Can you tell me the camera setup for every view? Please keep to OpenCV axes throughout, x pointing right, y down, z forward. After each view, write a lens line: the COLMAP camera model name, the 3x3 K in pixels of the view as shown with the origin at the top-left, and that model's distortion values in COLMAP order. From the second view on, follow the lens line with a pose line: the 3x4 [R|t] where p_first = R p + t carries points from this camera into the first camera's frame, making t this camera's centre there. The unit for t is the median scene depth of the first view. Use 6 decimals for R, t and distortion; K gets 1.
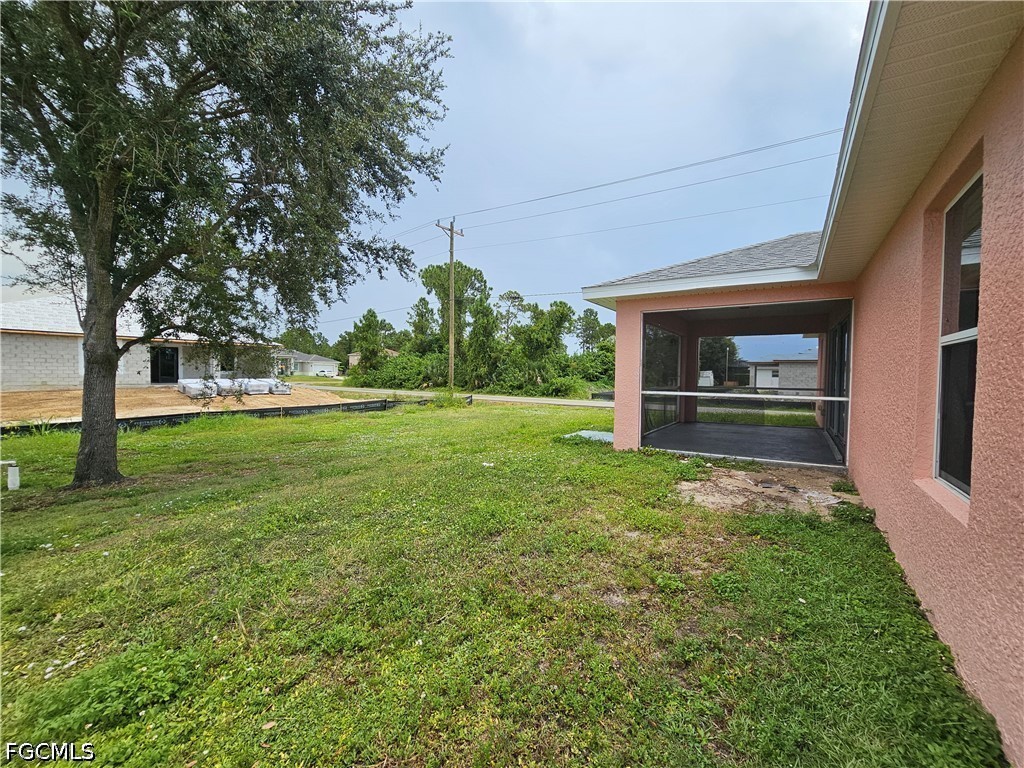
lens RADIAL K [[421.1, 0, 510.6], [0, 421.1, 386.9], [0, 0, 1]] dist [-0.001193, -0.000161]
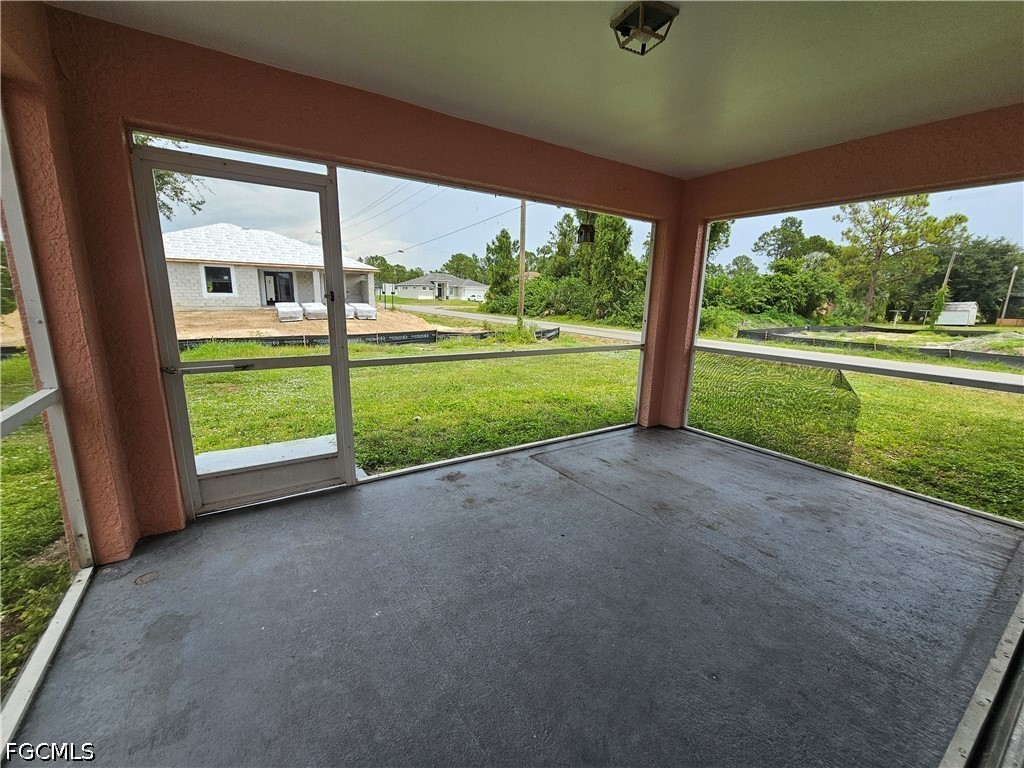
lens RADIAL K [[421.1, 0, 510.6], [0, 421.1, 386.9], [0, 0, 1]] dist [-0.001193, -0.000161]
pose [[0.919366, 0.093825, -0.382052, 0.086277], [-0.026432, 0.983681, 0.177968, -0.006066], [0.392515, -0.153519, 0.906843, 0.107212]]
